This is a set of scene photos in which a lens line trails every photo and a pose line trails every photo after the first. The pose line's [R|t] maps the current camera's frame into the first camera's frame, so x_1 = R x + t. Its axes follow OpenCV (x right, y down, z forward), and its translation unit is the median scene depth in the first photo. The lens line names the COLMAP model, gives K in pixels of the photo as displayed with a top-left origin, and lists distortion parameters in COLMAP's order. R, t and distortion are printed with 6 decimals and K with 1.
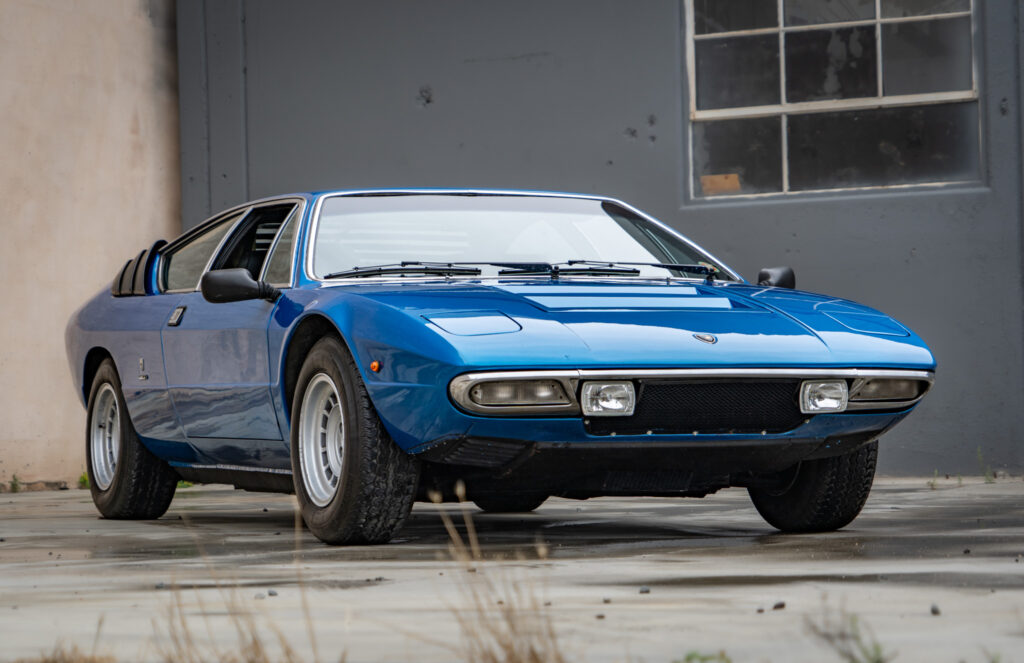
lens RADIAL K [[3209.5, 0, 510.9], [0, 3209.5, 328.7], [0, 0, 1]] dist [0.033021, 0.000000]
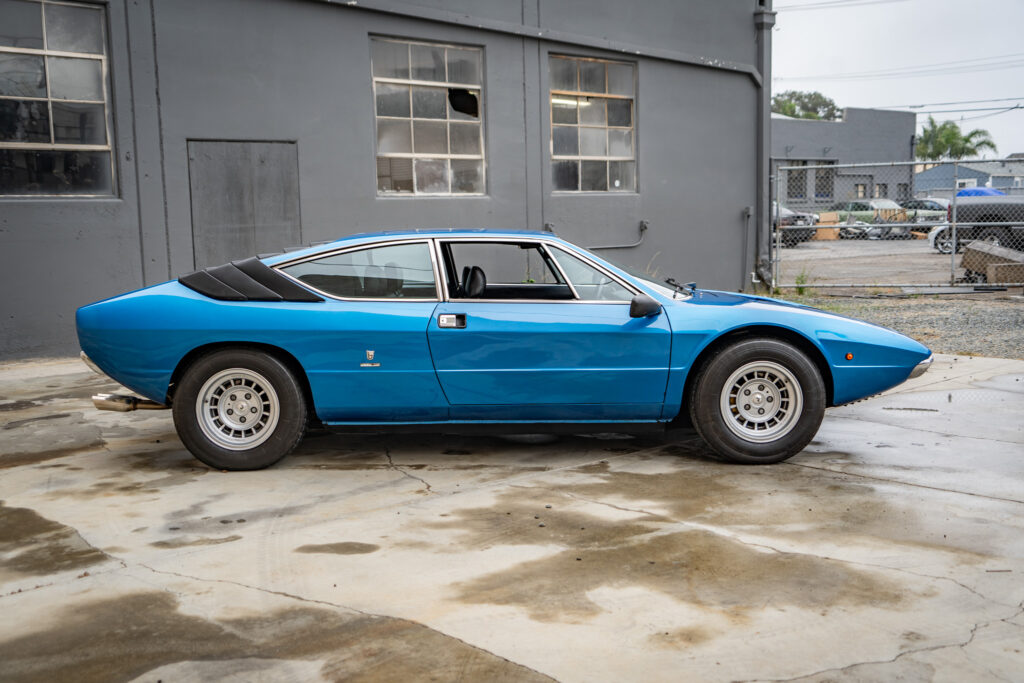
lens RADIAL K [[1104.7, 0, 519.5], [0, 1104.7, 345.7], [0, 0, 1]] dist [0.034910, 0.000000]
pose [[0.352233, -0.094322, 0.931147, -0.373593], [-0.017604, 0.994065, 0.107355, -0.032233], [-0.935747, -0.054206, 0.348482, 0.544314]]
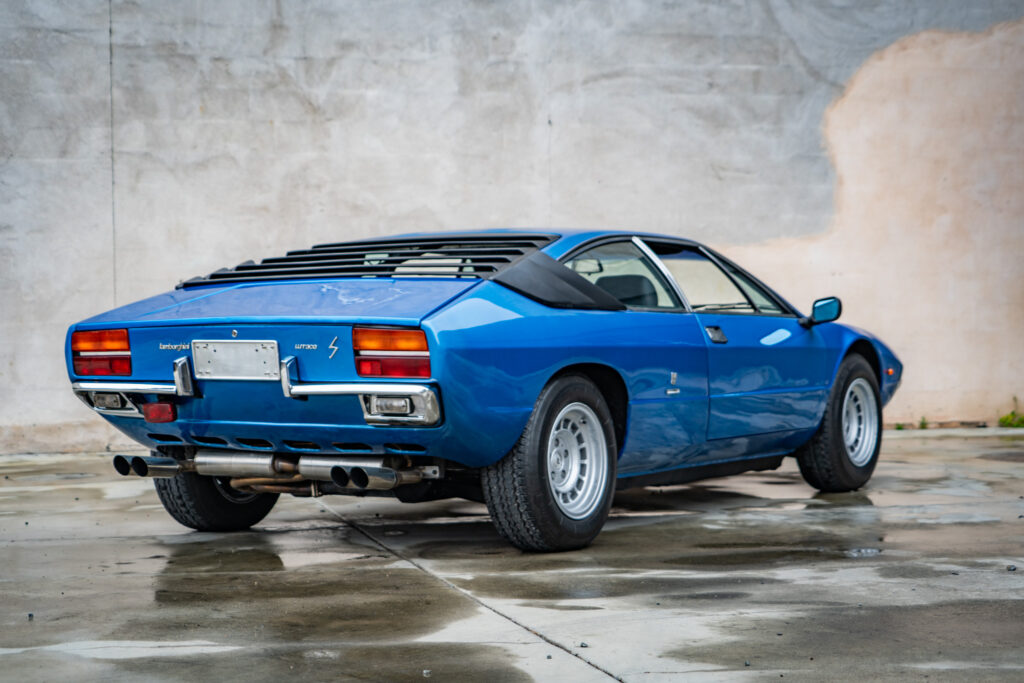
lens RADIAL K [[1862.5, 0, 479.9], [0, 1862.5, 339.1], [0, 0, 1]] dist [0.063840, 0.000000]
pose [[0.630501, 0.010556, -0.776117, 0.356107], [0.024282, 0.999150, 0.033315, -0.019197], [0.775808, -0.039851, 0.629709, 0.365331]]
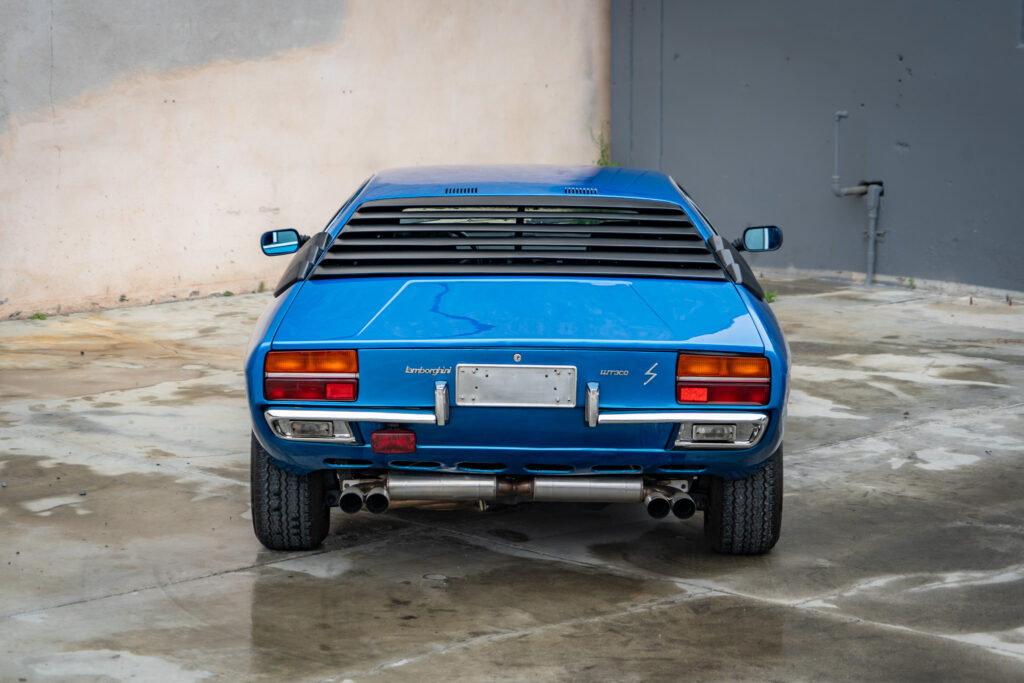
lens RADIAL K [[2709.2, 0, 489.3], [0, 2709.2, 350.8], [0, 0, 1]] dist [0.025820, 0.000000]
pose [[0.947683, 0.067657, -0.311960, 0.179287], [-0.010668, 0.983447, 0.180880, -0.101817], [0.319034, -0.168089, 0.932718, 0.092984]]
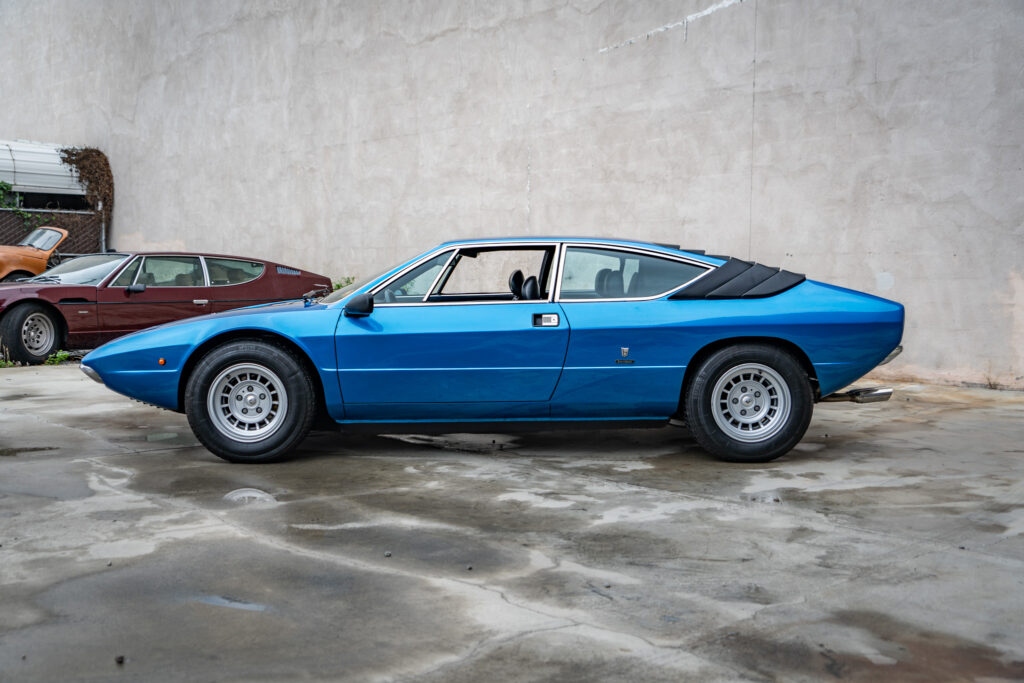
lens RADIAL K [[1104.7, 0, 508.6], [0, 1104.7, 342.1], [0, 0, 1]] dist [0.034910, 0.000000]
pose [[-0.372224, 0.077925, -0.924866, 0.348375], [0.029015, 0.996959, 0.072322, -0.020974], [0.927689, 0.000085, -0.373353, 0.836002]]
